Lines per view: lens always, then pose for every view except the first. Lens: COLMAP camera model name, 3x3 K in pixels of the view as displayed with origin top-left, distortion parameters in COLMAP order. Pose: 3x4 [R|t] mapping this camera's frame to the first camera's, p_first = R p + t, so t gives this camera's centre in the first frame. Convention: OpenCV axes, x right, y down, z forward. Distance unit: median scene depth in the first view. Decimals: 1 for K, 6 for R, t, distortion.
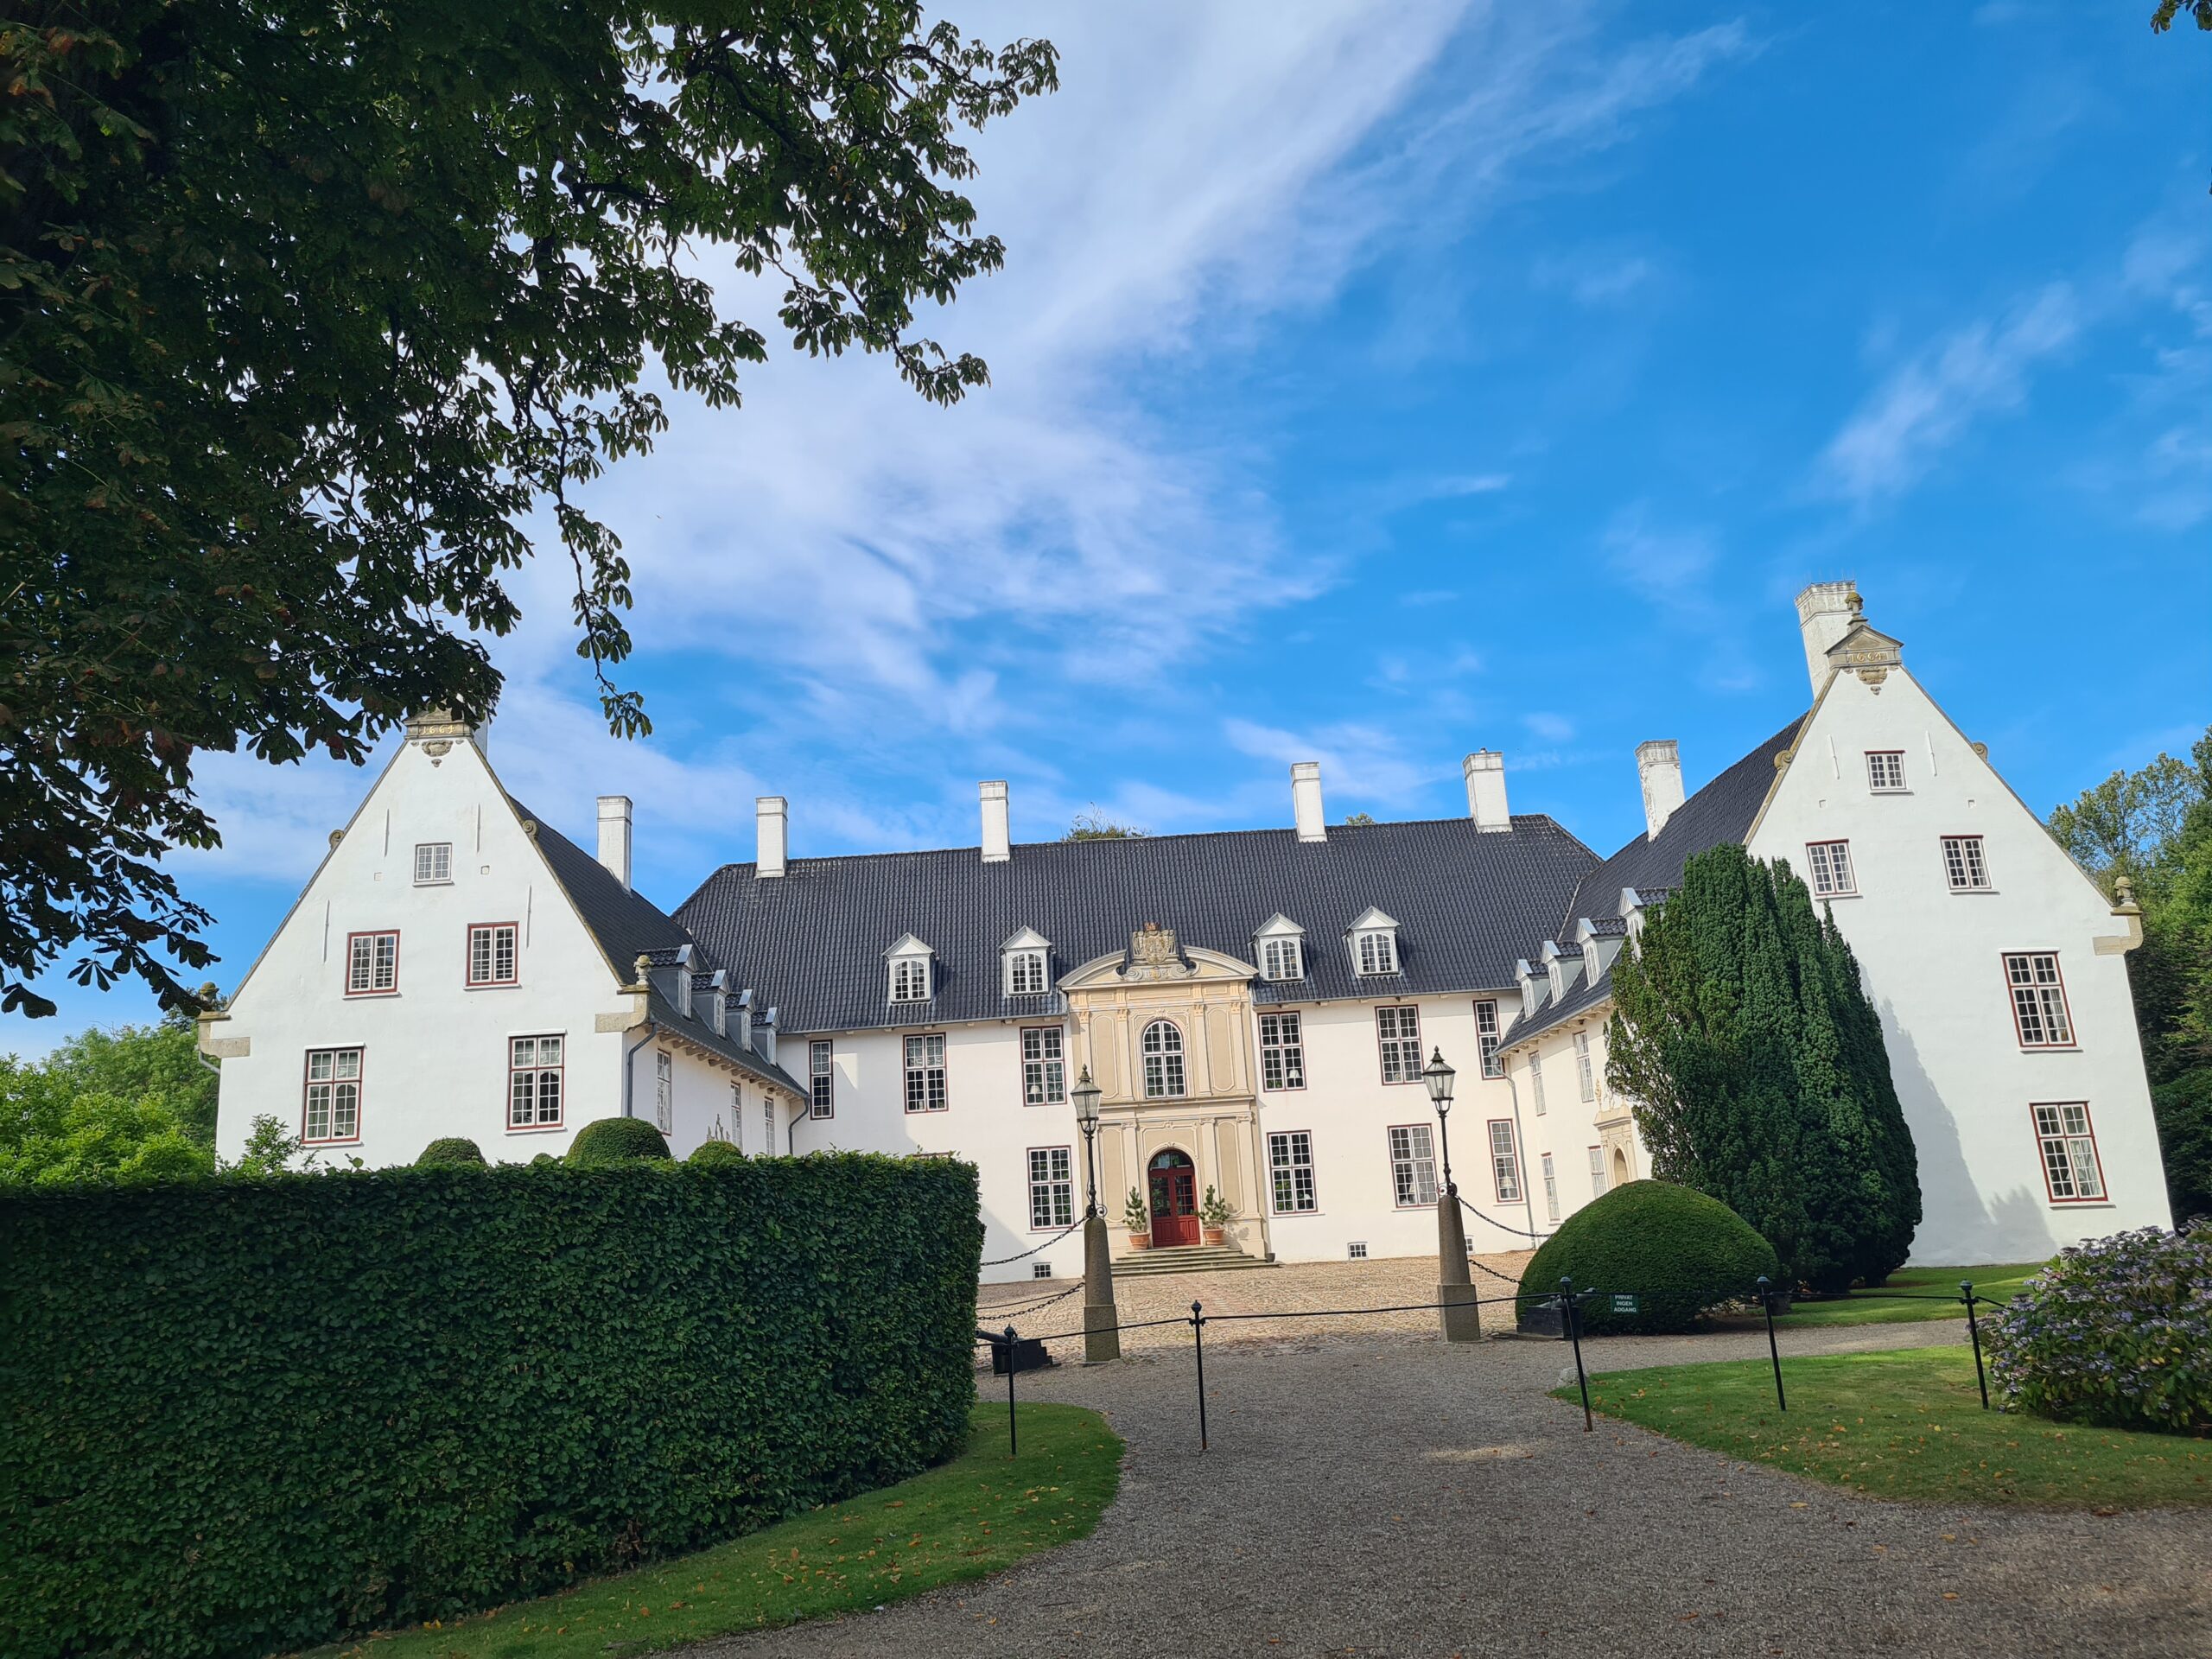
lens RADIAL K [[1636.5, 0, 1099.9], [0, 1636.5, 818.6], [0, 0, 1]] dist [0.071998, -0.049786]
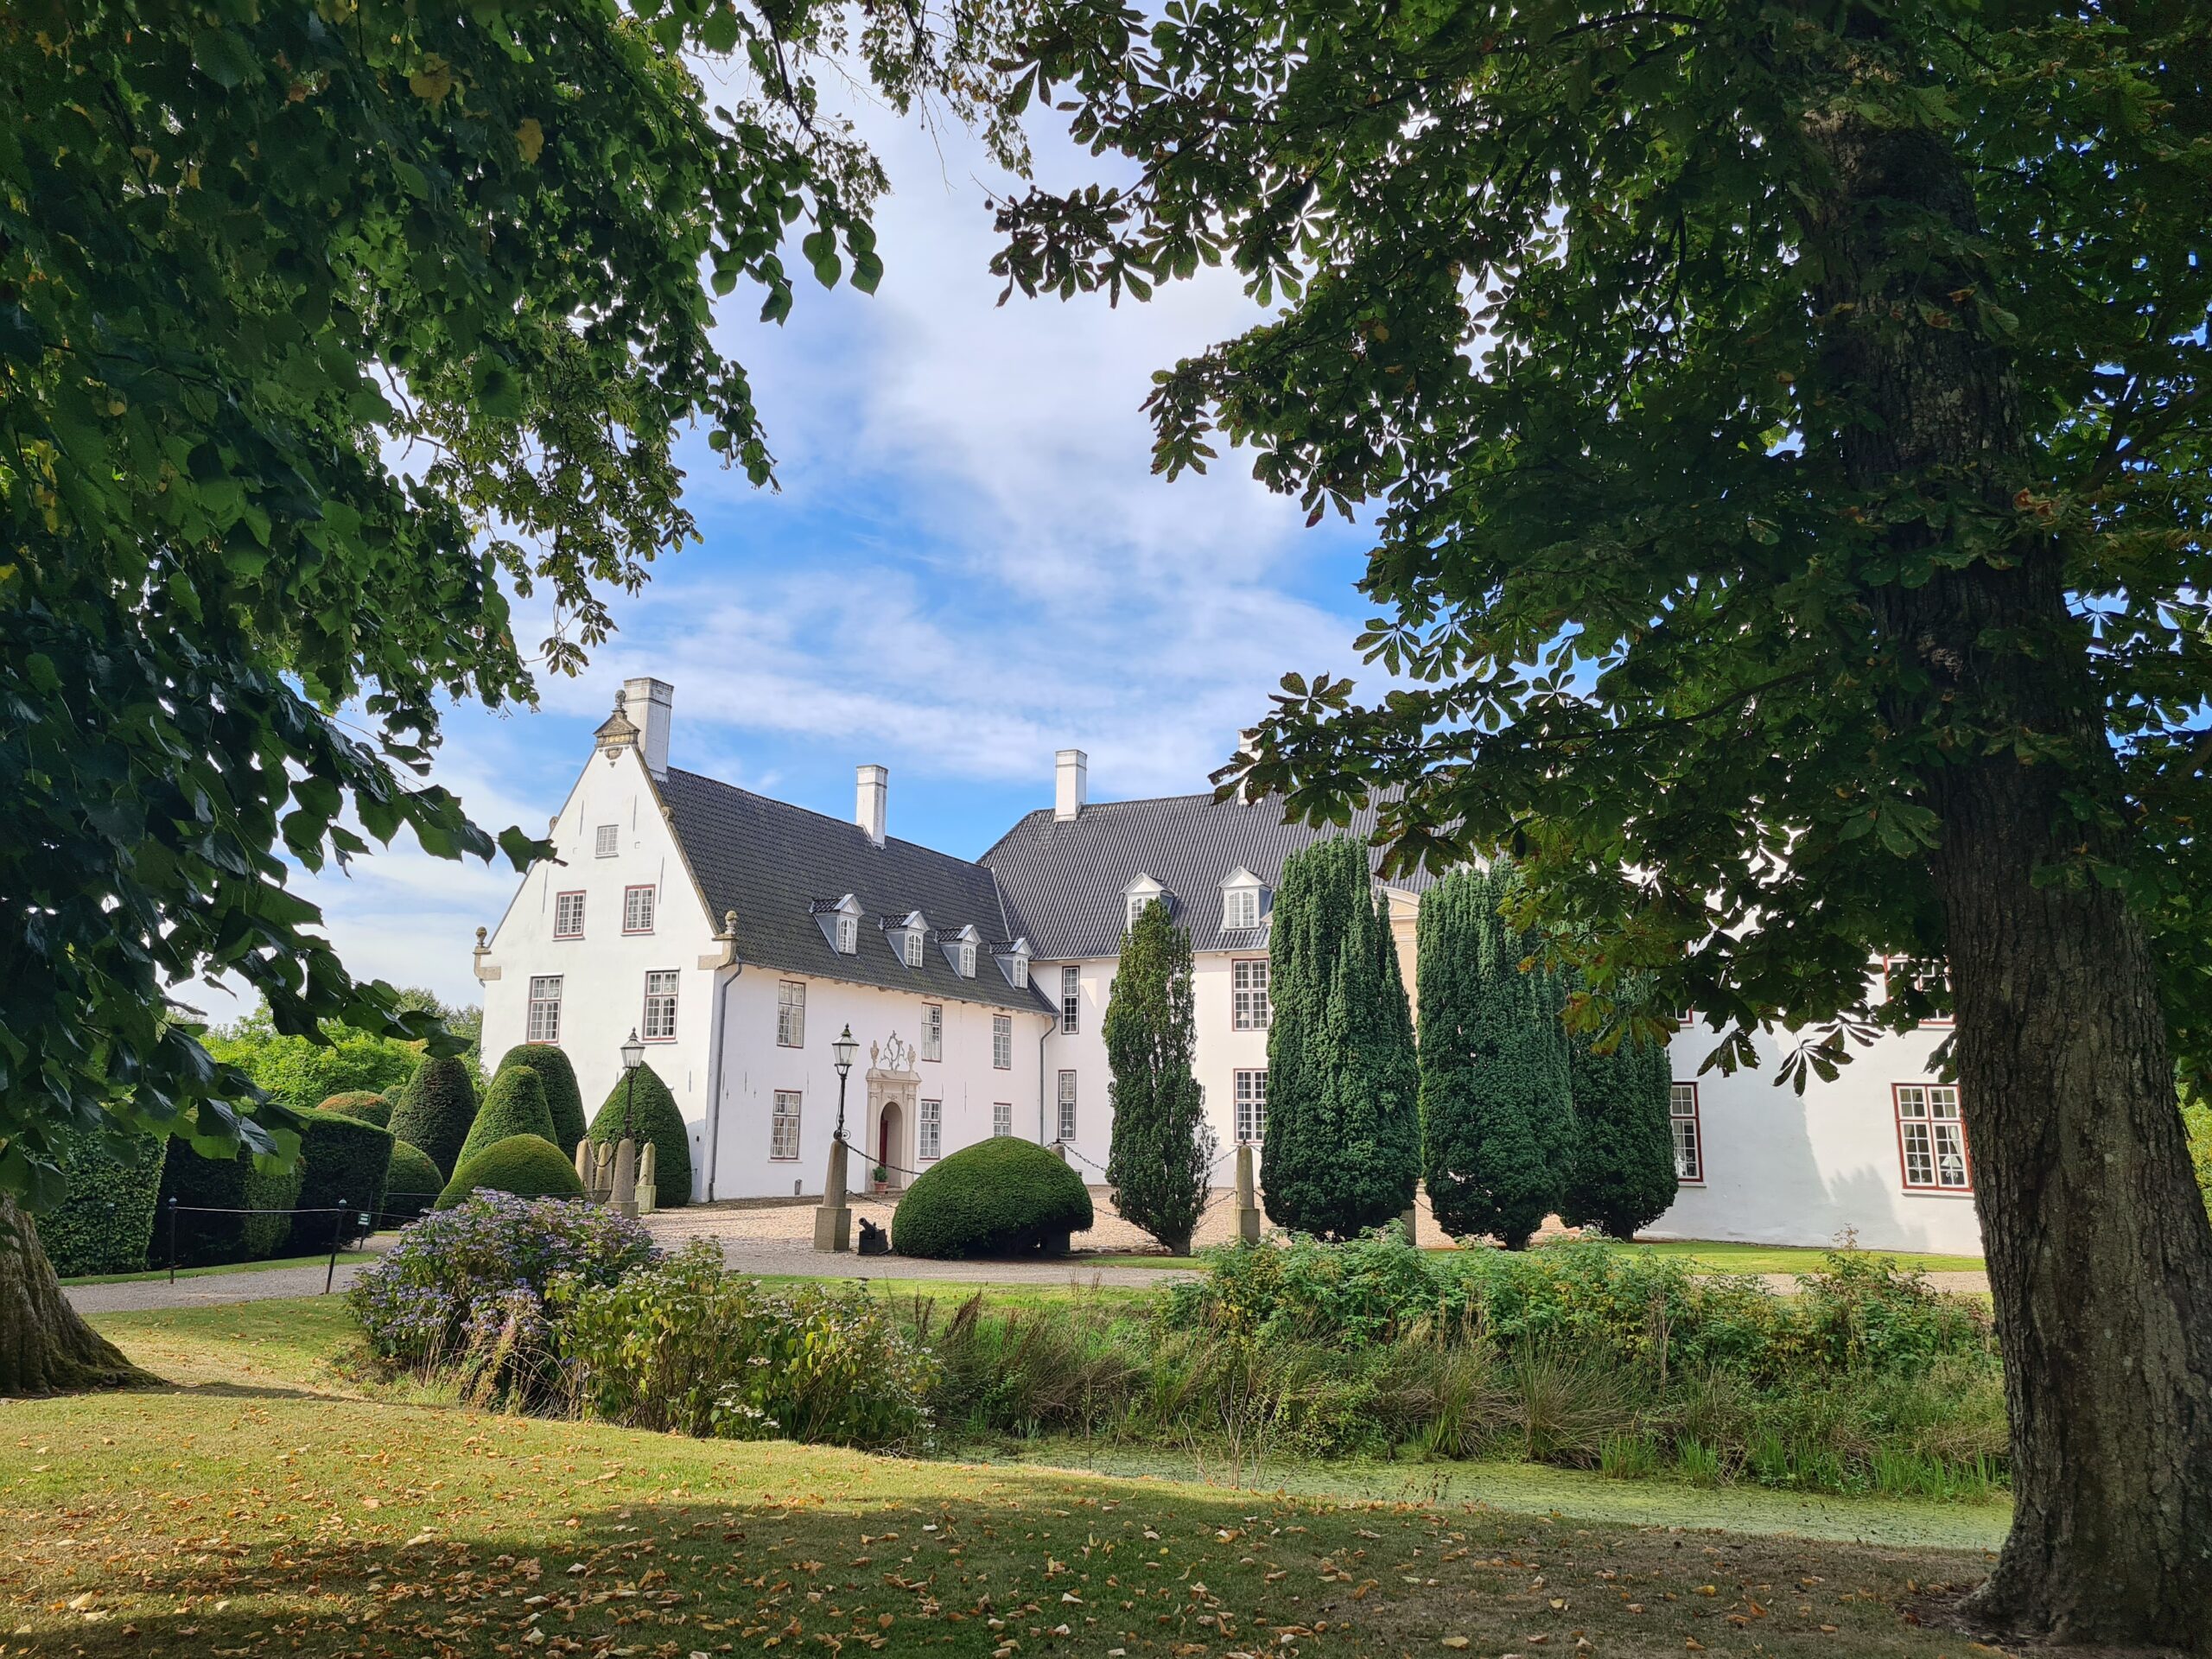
lens RADIAL K [[1644.1, 0, 1101.1], [0, 1644.1, 810.1], [0, 0, 1]] dist [0.071961, -0.051204]
pose [[0.901088, -0.016506, -0.433322, 0.355701], [0.042390, 0.997842, 0.050139, -0.031391], [0.431559, -0.063548, 0.899843, -0.021757]]
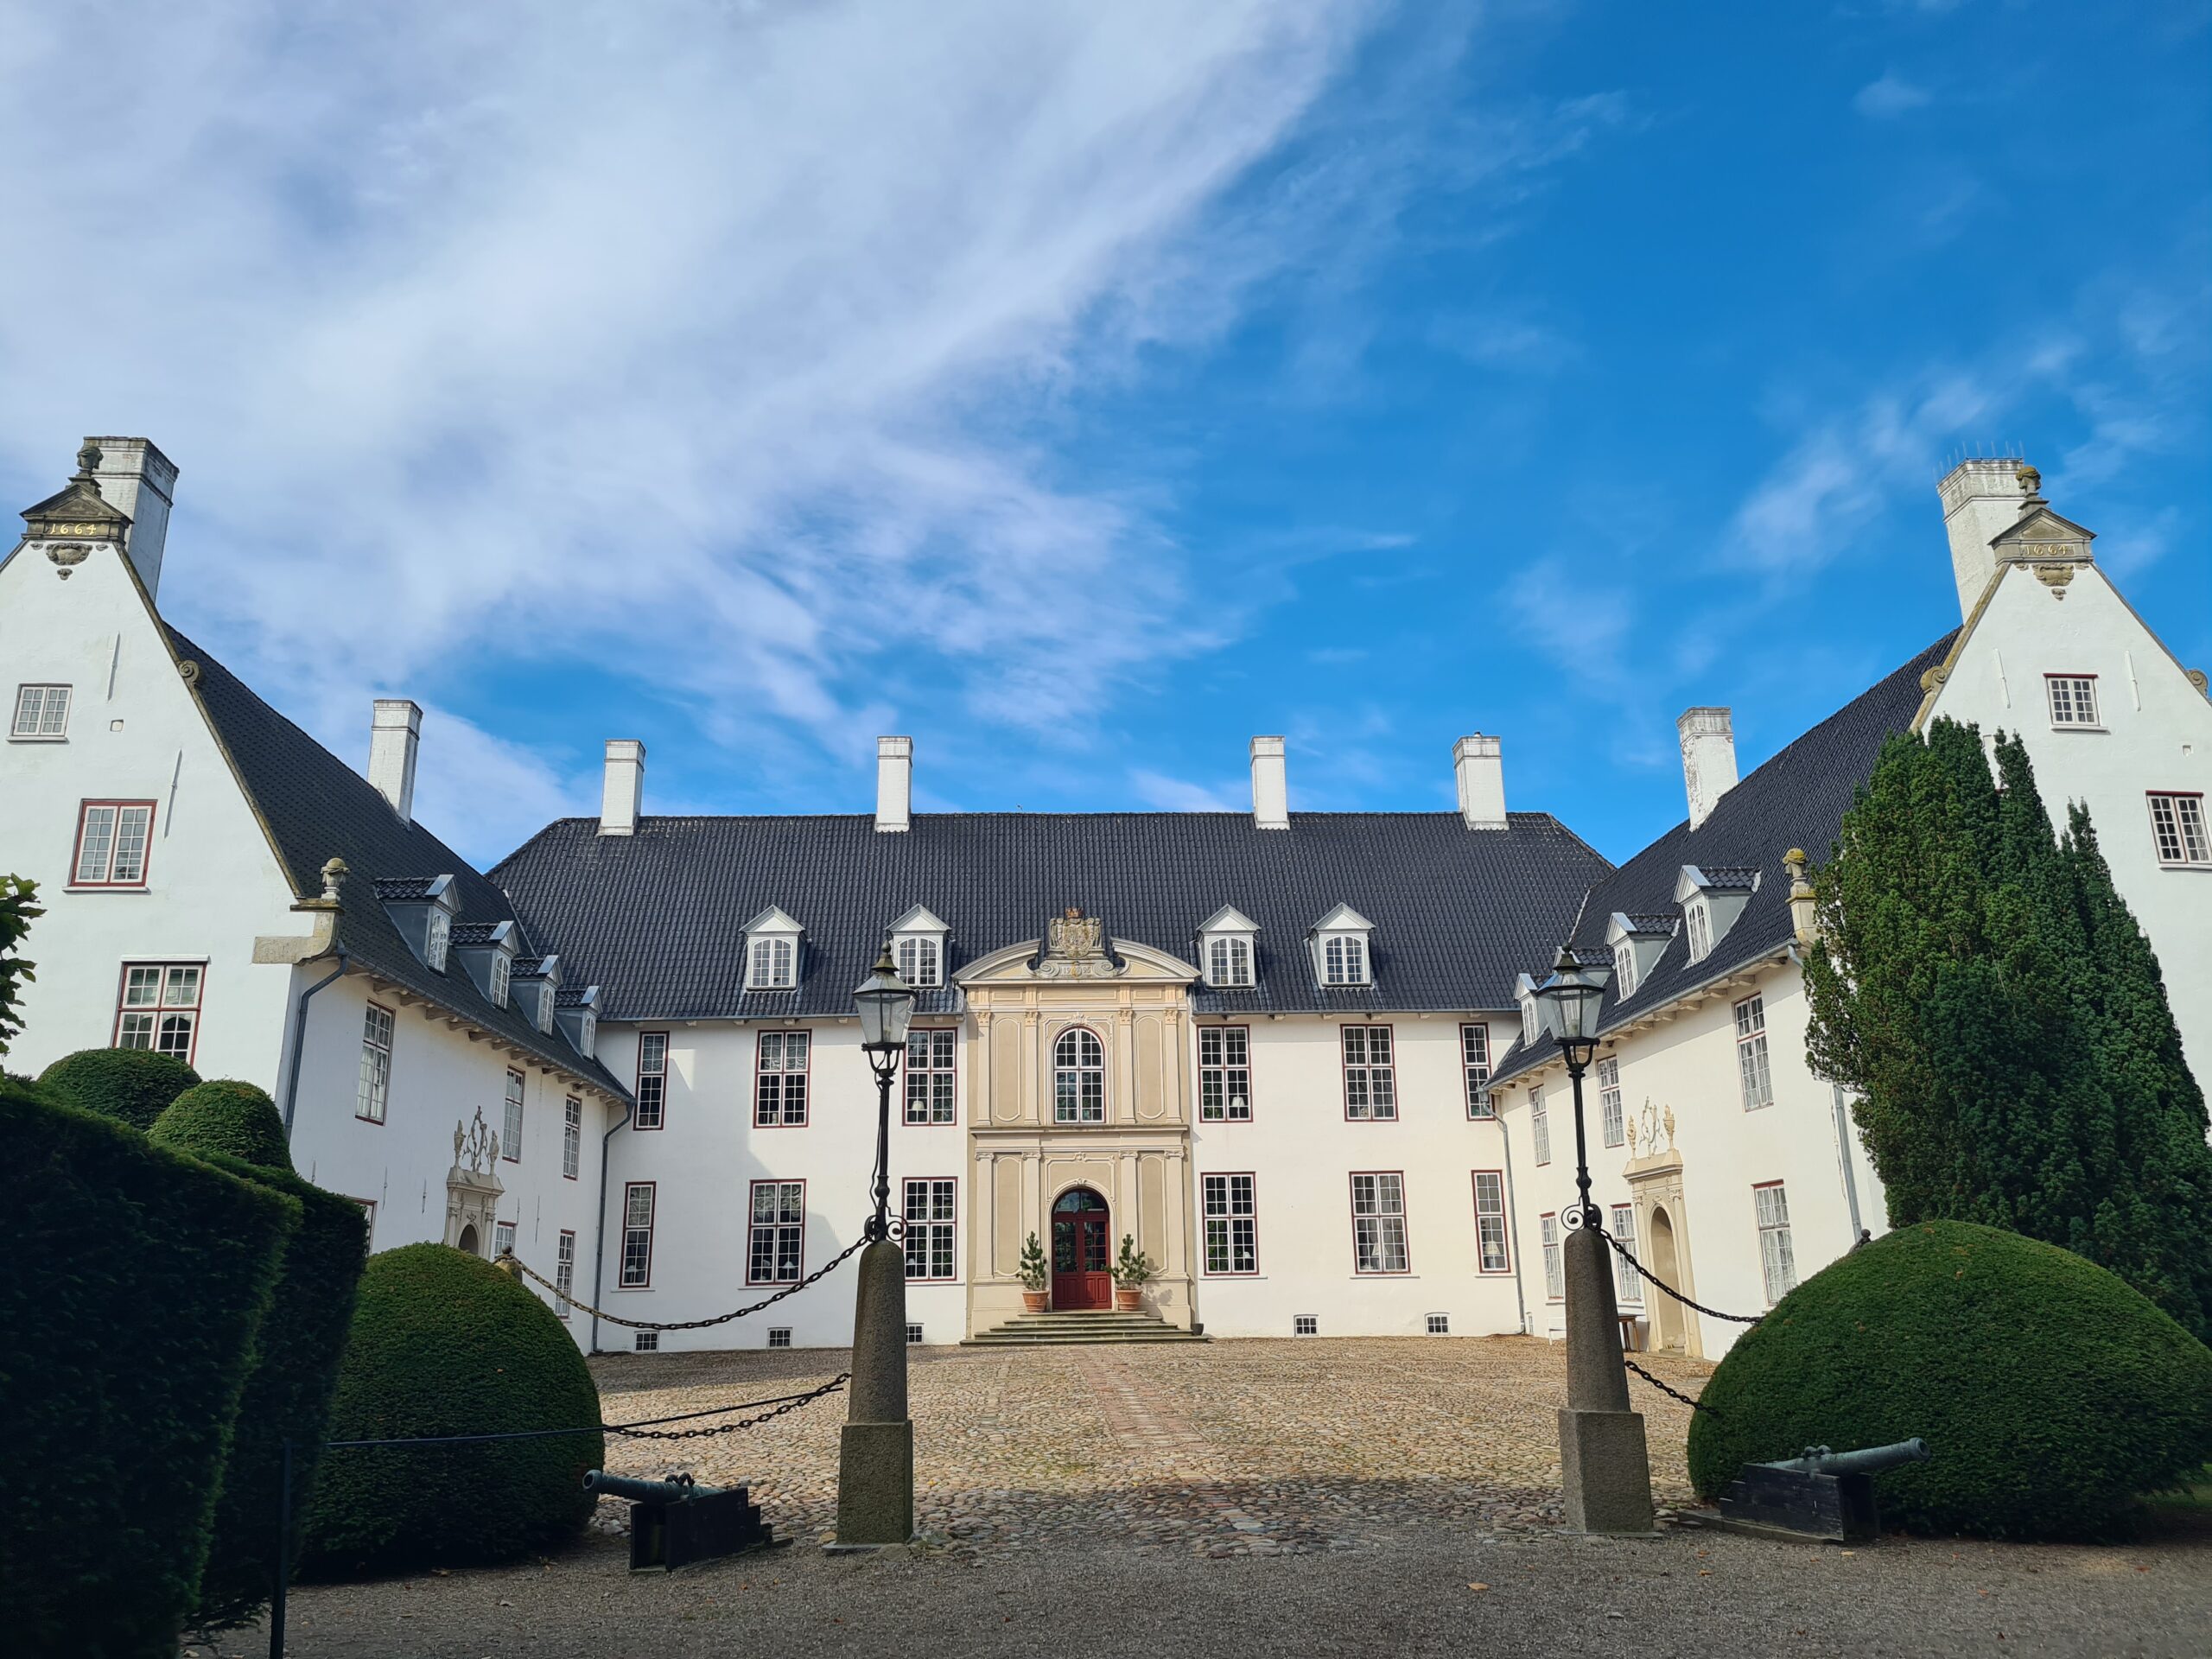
lens RADIAL K [[1644.1, 0, 1101.1], [0, 1644.1, 810.1], [0, 0, 1]] dist [0.071961, -0.051204]
pose [[0.997832, 0.055997, 0.034582, 0.014335], [-0.054623, 0.997726, -0.039477, 0.047571], [-0.036714, 0.037502, 0.998622, 0.182232]]
